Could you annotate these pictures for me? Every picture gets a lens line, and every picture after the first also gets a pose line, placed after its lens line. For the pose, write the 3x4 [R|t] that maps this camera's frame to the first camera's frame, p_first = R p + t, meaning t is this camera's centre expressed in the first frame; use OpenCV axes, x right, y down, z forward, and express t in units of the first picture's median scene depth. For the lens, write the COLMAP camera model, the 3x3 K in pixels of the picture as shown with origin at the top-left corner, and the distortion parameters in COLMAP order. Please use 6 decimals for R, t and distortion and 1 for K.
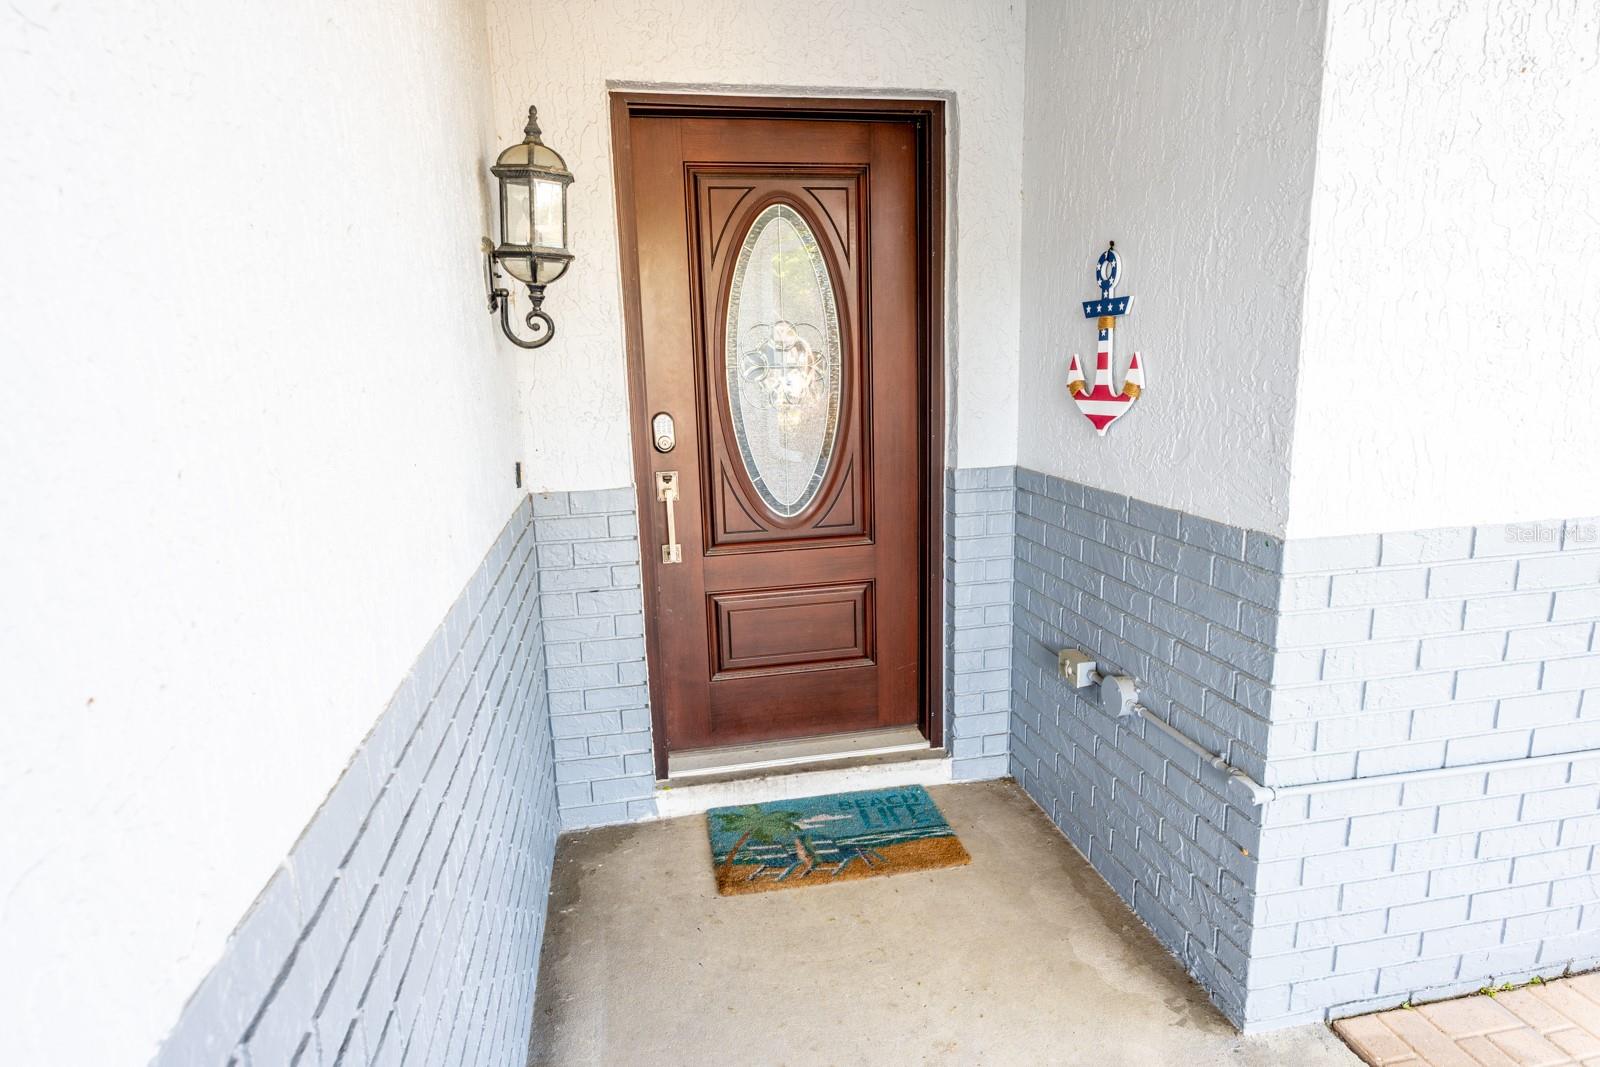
lens RADIAL K [[896.5, 0, 802.7], [0, 896.5, 536.6], [0, 0, 1]] dist [0.000647, 0.001573]
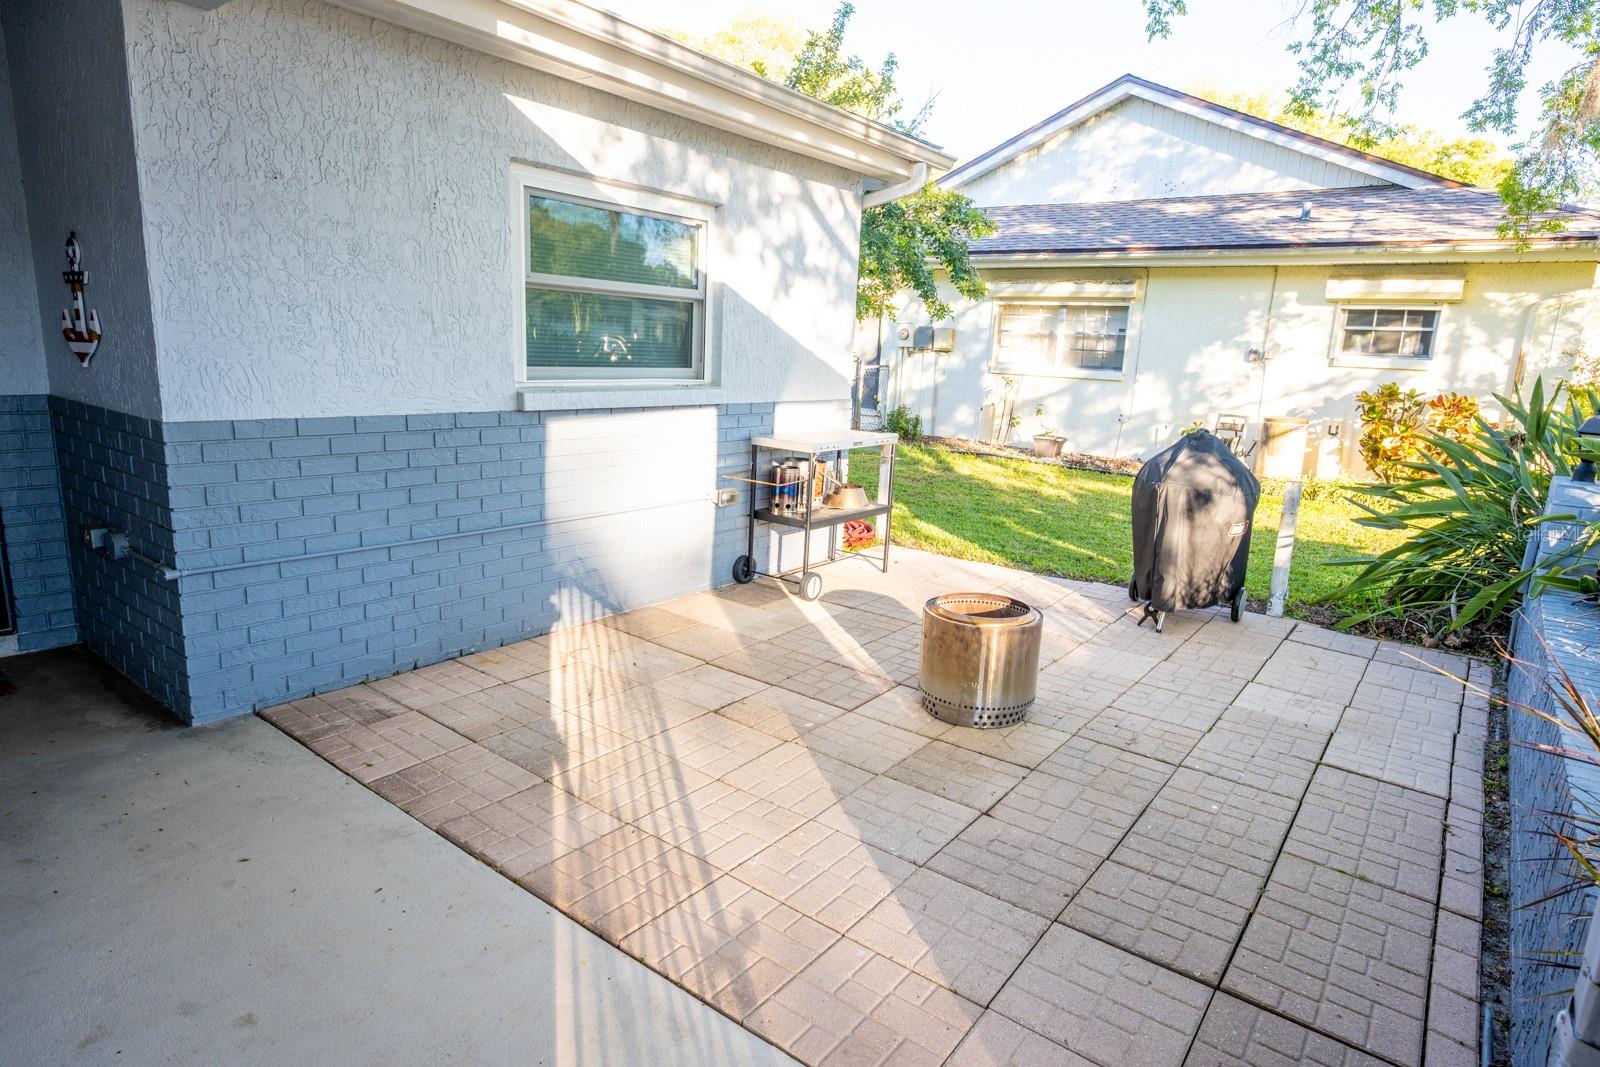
lens RADIAL K [[896.5, 0, 802.7], [0, 896.5, 536.6], [0, 0, 1]] dist [0.000647, 0.001573]
pose [[0.744989, -0.074881, 0.662861, 0.254727], [0.062689, 0.997141, 0.042187, 0.200699], [-0.664125, 0.010125, 0.747553, -0.987799]]
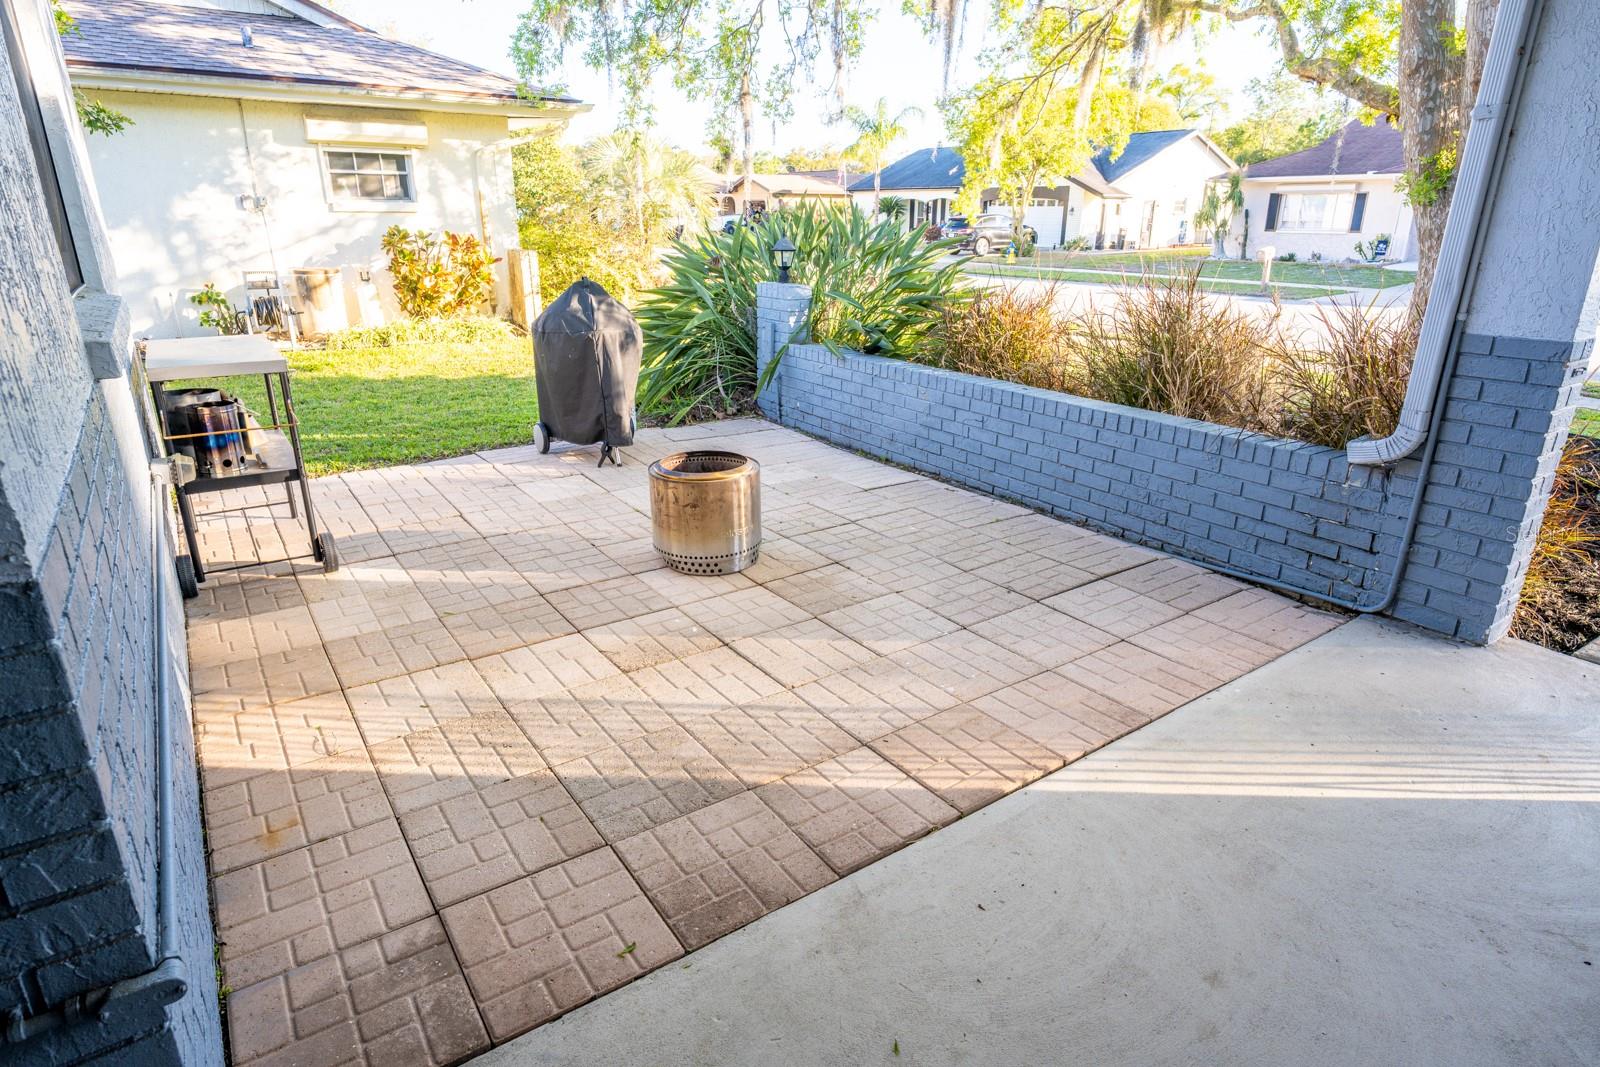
lens RADIAL K [[896.5, 0, 802.7], [0, 896.5, 536.6], [0, 0, 1]] dist [0.000647, 0.001573]
pose [[-0.406888, -0.278017, 0.870143, -1.617636], [0.187718, 0.906782, 0.377503, -1.483255], [-0.893982, 0.316943, -0.316770, 7.843085]]
